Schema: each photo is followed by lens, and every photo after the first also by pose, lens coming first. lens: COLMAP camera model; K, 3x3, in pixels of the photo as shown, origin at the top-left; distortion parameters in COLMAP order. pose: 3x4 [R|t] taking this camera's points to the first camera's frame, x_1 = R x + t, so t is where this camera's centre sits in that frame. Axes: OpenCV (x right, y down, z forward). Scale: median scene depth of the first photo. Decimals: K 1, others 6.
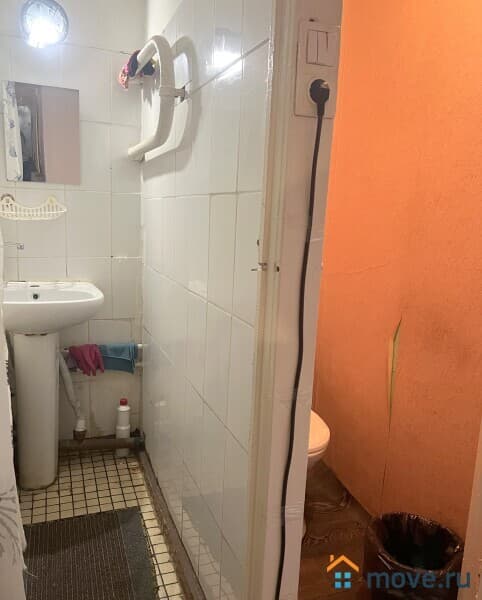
lens RADIAL K [[492.2, 0, 241.5], [0, 492.2, 300.1], [0, 0, 1]] dist [-0.013329, -0.005268]
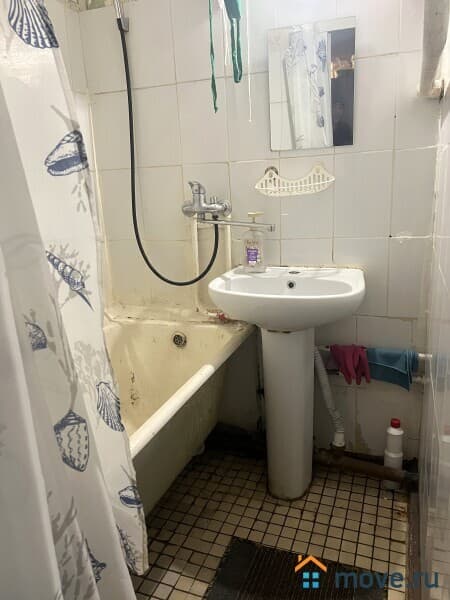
lens RADIAL K [[461.6, 0, 225.2], [0, 461.6, 302.2], [0, 0, 1]] dist [0.015470, -0.018819]
pose [[0.735055, 0.087960, -0.672277, 0.040534], [-0.036500, 0.995245, 0.090309, -0.042046], [0.677024, -0.041844, 0.734770, 0.295031]]
